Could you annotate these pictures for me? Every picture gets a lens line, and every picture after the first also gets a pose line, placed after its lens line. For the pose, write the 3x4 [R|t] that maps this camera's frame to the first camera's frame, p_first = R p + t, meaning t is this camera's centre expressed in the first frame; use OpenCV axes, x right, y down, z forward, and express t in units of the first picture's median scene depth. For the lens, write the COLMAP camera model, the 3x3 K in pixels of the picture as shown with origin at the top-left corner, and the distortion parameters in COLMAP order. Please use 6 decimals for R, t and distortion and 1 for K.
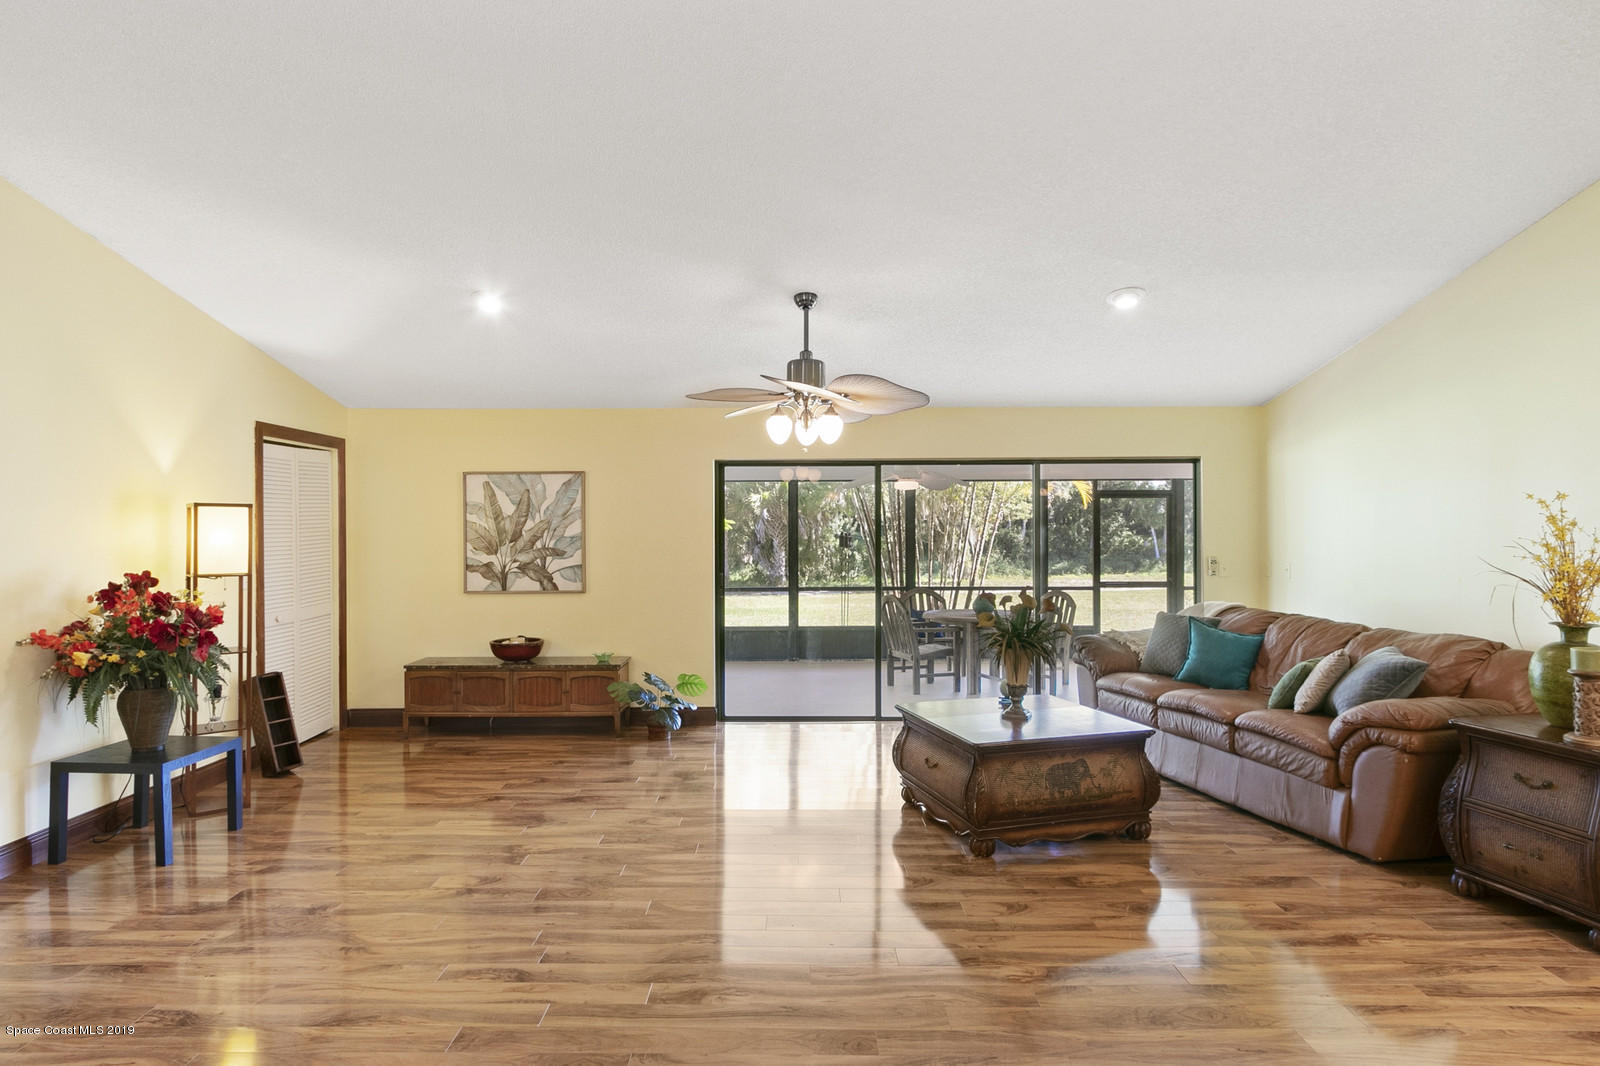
lens RADIAL K [[924.6, 0, 808.7], [0, 924.6, 530.1], [0, 0, 1]] dist [0.007619, -0.002695]
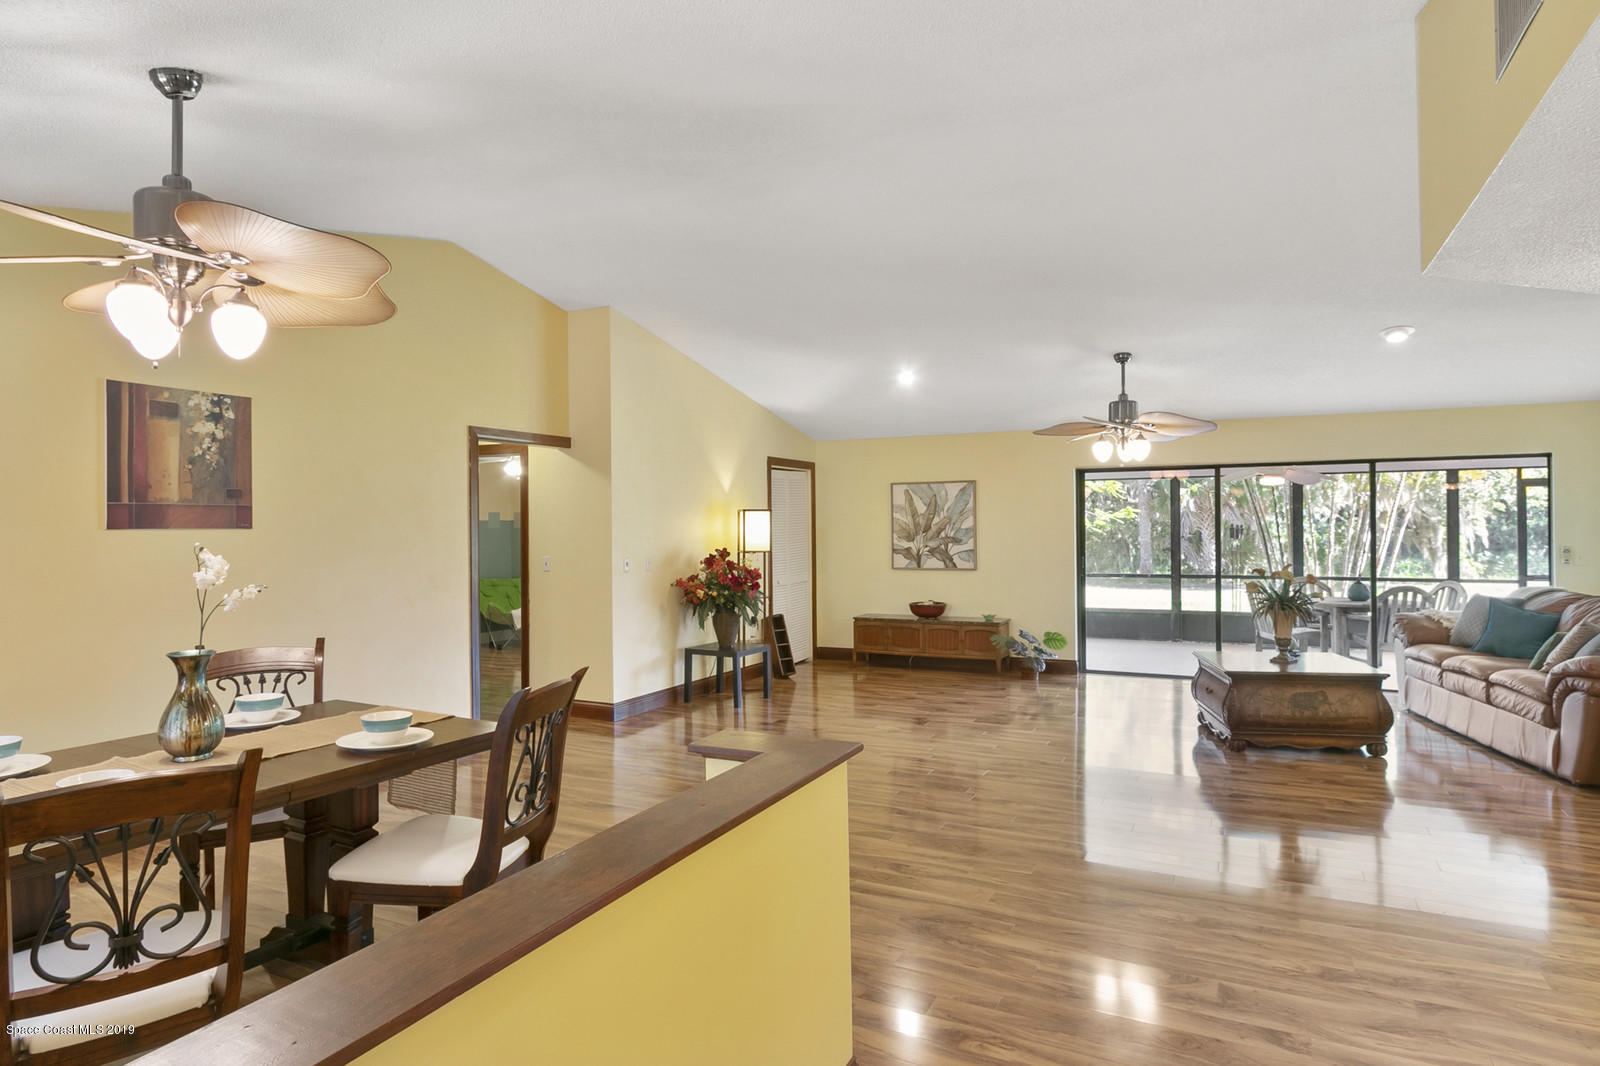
lens RADIAL K [[924.6, 0, 771.0], [0, 924.6, 525.5], [0, 0, 1]] dist [0.007619, -0.002695]
pose [[0.883251, -0.004439, -0.468880, 0.157523], [0.005483, 0.999985, 0.000861, -0.000346], [0.468869, -0.003331, 0.883262, -0.413529]]
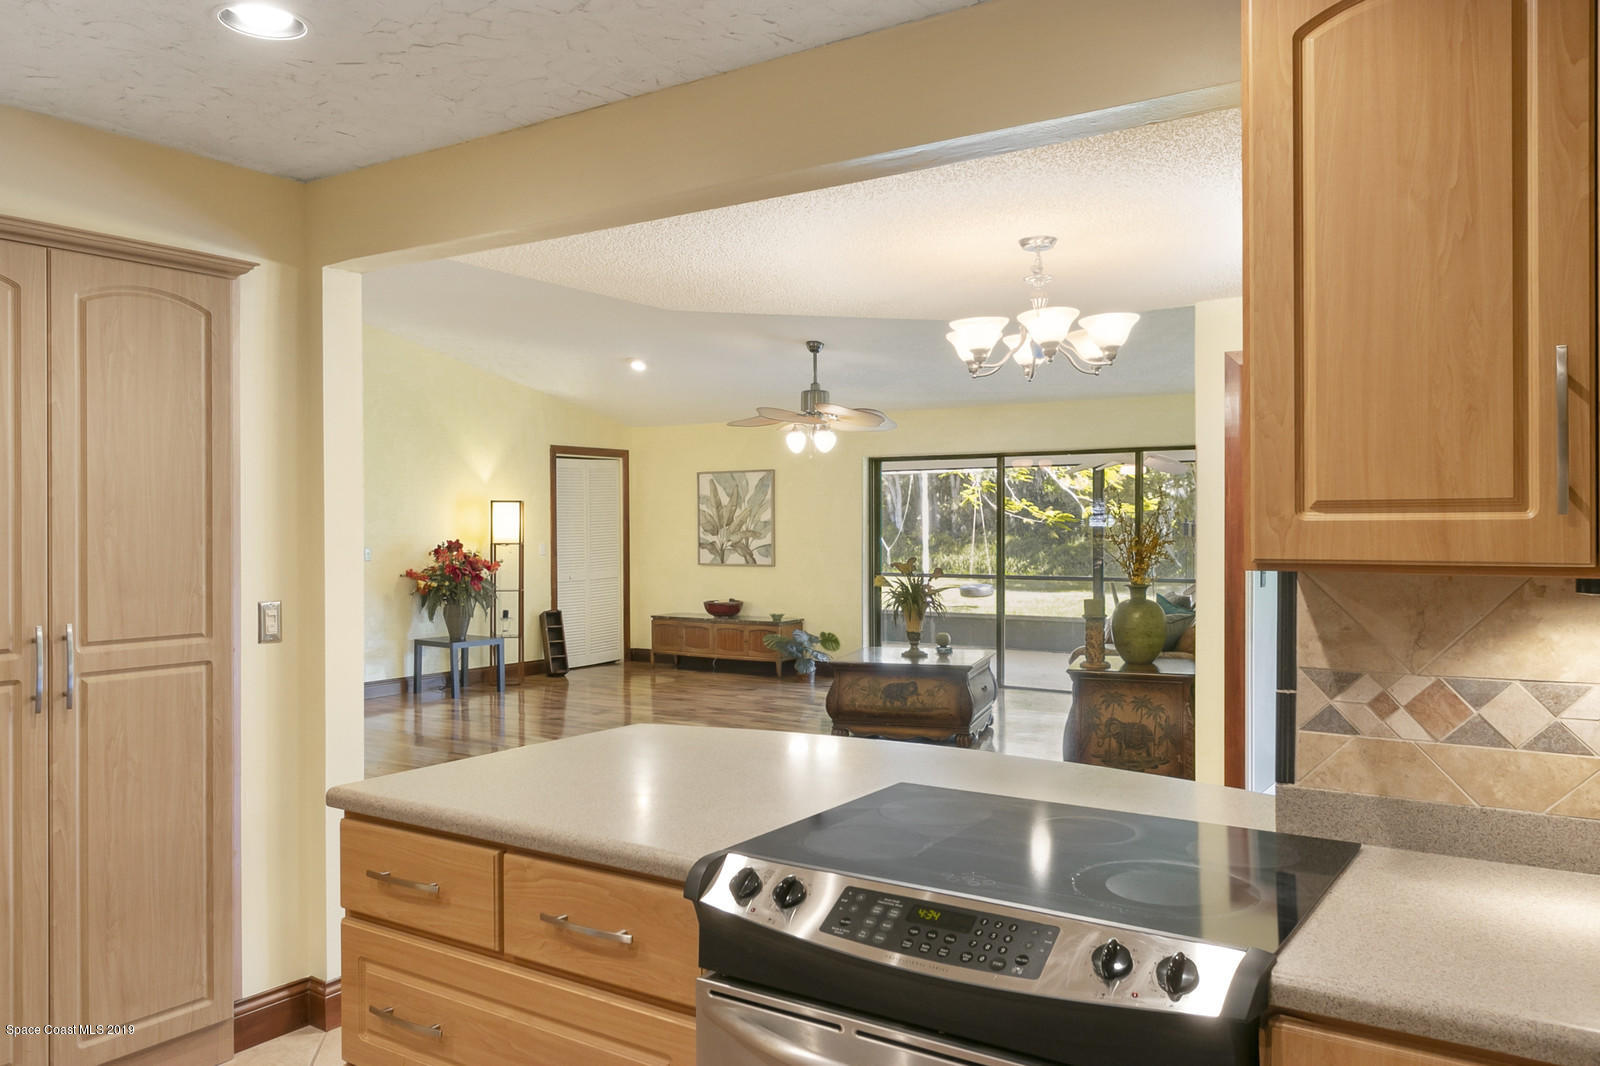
lens RADIAL K [[1161.2, 0, 739.5], [0, 1161.2, 511.8], [0, 0, 1]] dist [0.015458, 0.001004]
pose [[0.824463, -0.004045, -0.565901, 0.757145], [0.000474, 0.999979, -0.006457, 0.004850], [0.565915, 0.005055, 0.824448, -0.404558]]
